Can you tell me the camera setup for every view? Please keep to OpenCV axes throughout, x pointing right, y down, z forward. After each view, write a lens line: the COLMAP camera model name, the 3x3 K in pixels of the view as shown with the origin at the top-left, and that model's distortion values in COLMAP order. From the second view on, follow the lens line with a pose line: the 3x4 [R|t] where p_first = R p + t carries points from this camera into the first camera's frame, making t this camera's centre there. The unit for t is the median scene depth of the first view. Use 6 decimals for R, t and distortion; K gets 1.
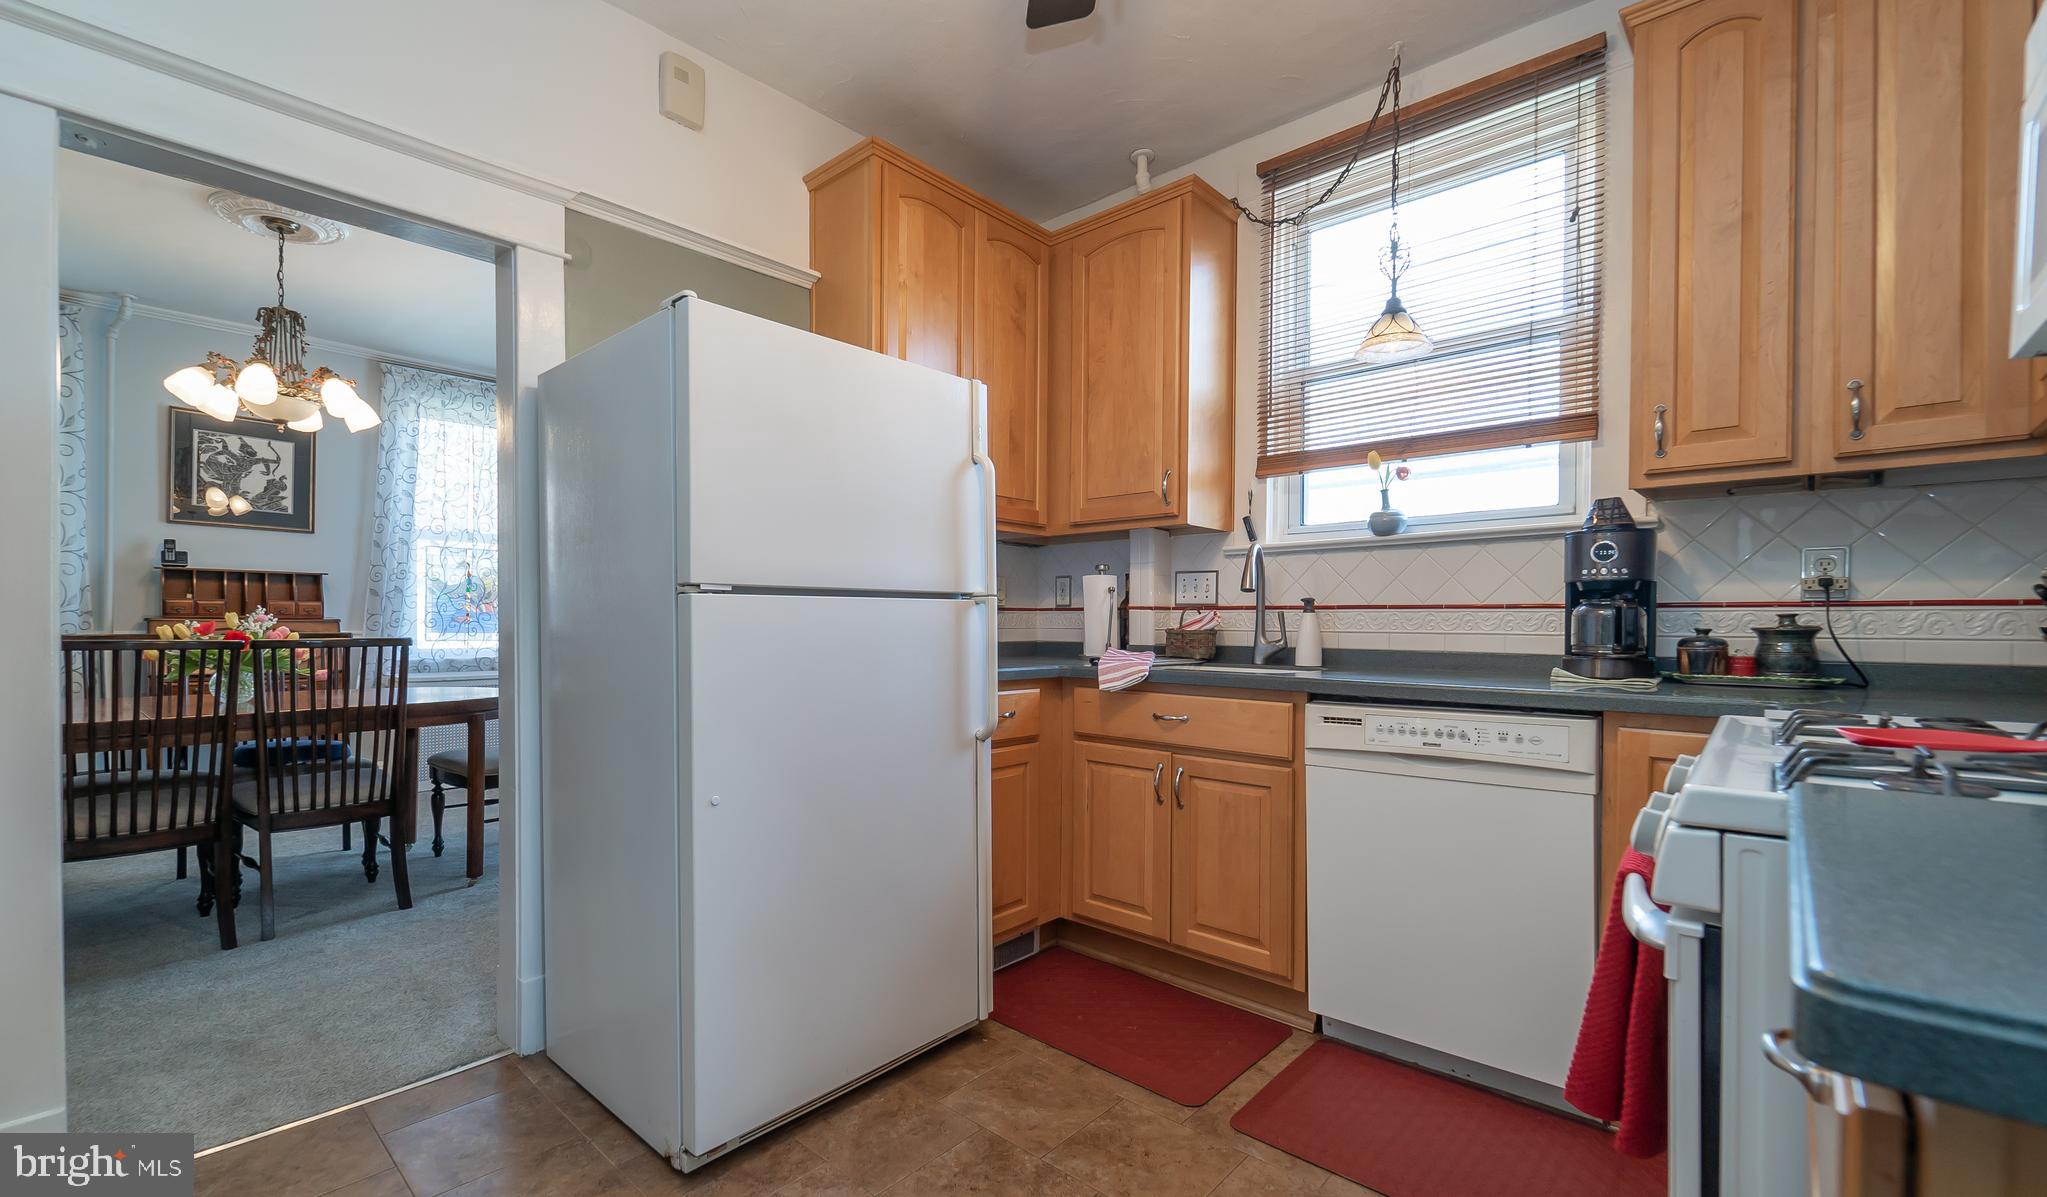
lens RADIAL K [[854.0, 0, 963.9], [0, 854.0, 631.2], [0, 0, 1]] dist [-0.003587, -0.000162]
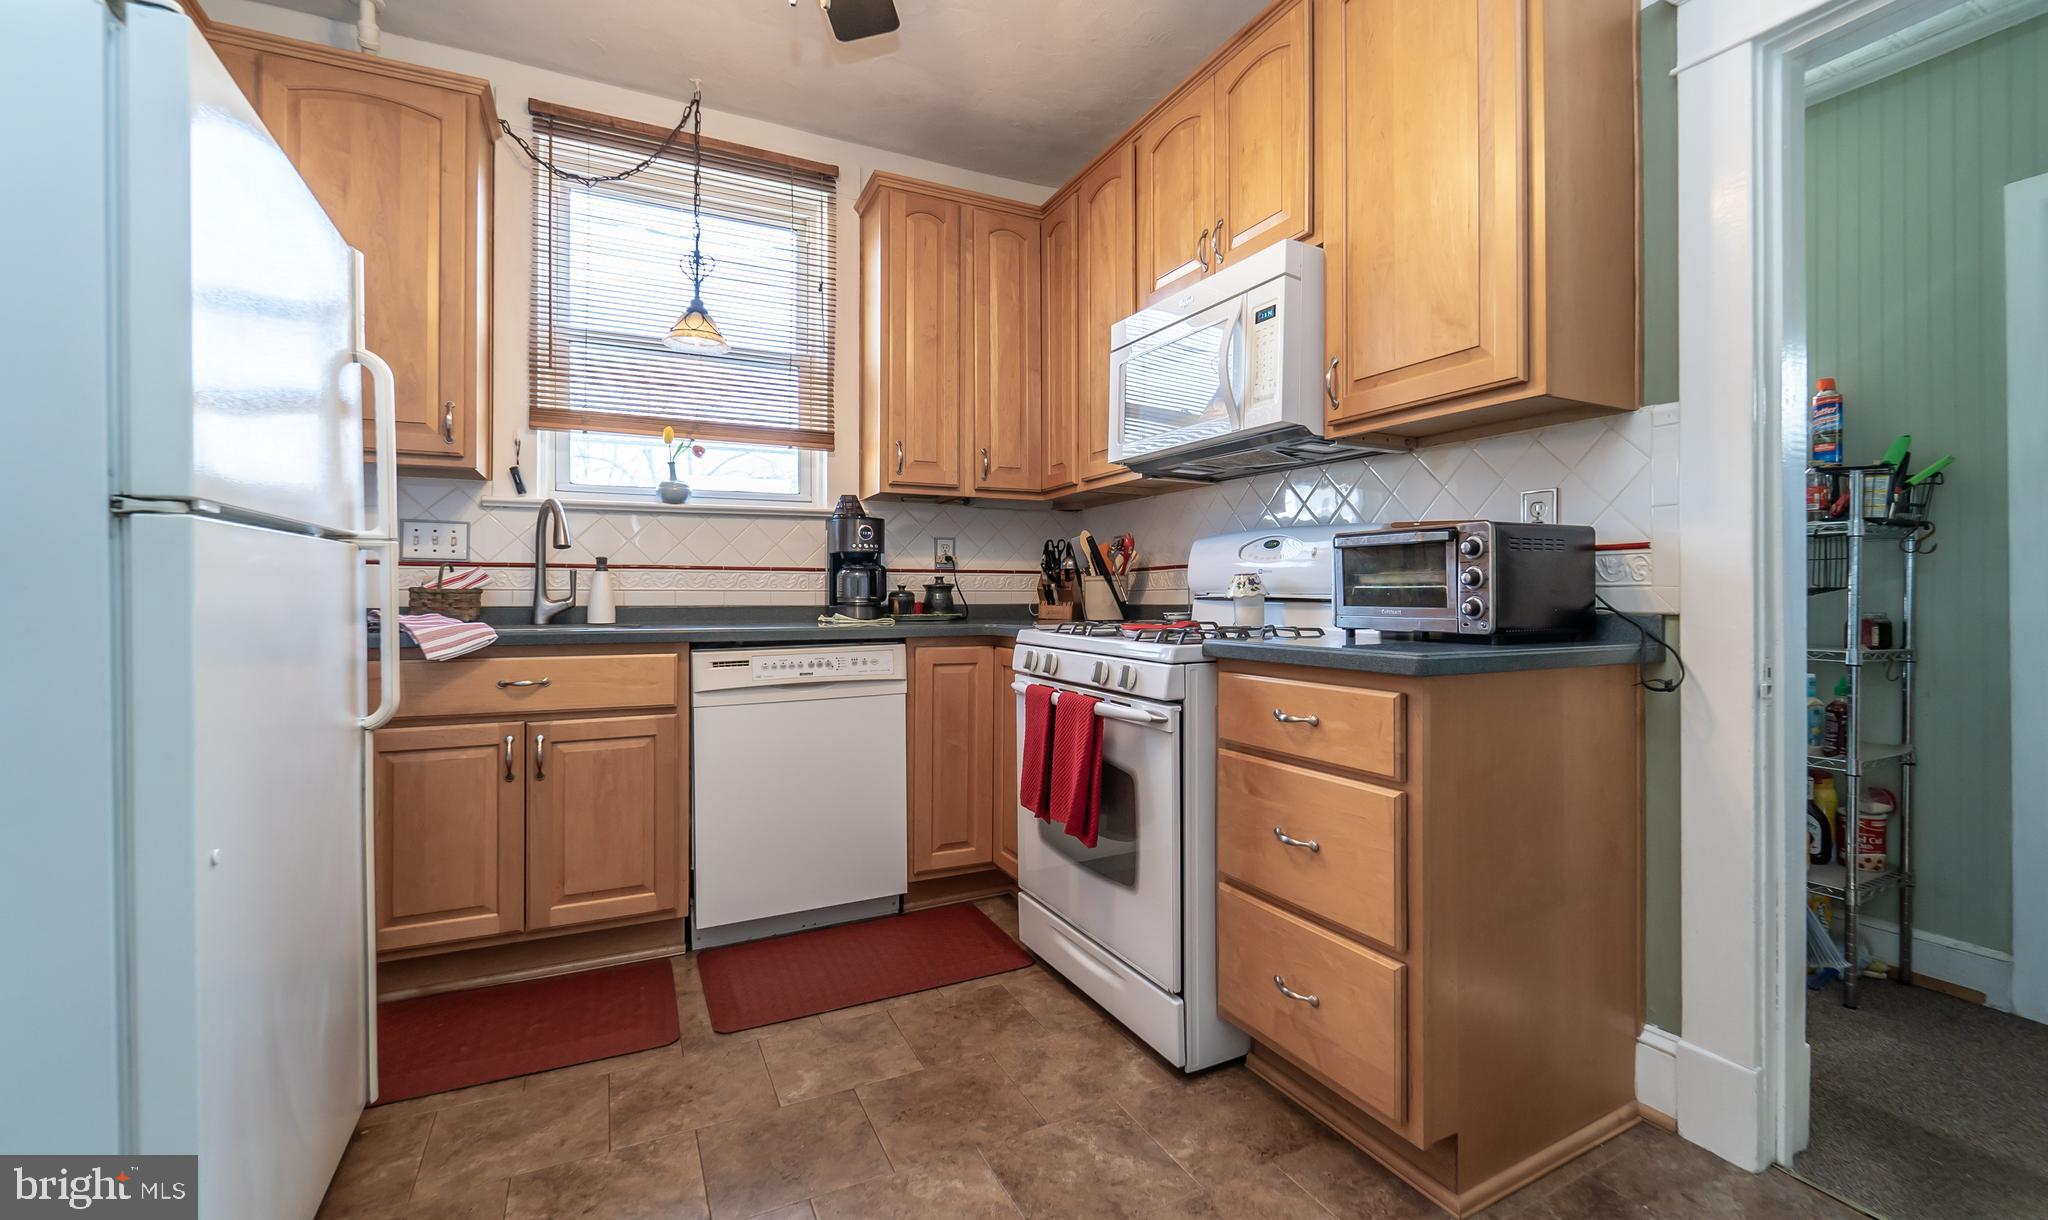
lens RADIAL K [[854.4, 0, 1067.5], [0, 854.4, 593.7], [0, 0, 1]] dist [-0.003587, -0.000162]
pose [[0.344396, -0.004733, 0.938813, -0.445177], [0.009973, 0.999949, 0.001382, 0.011459], [-0.938772, 0.008886, 0.344425, 0.153155]]
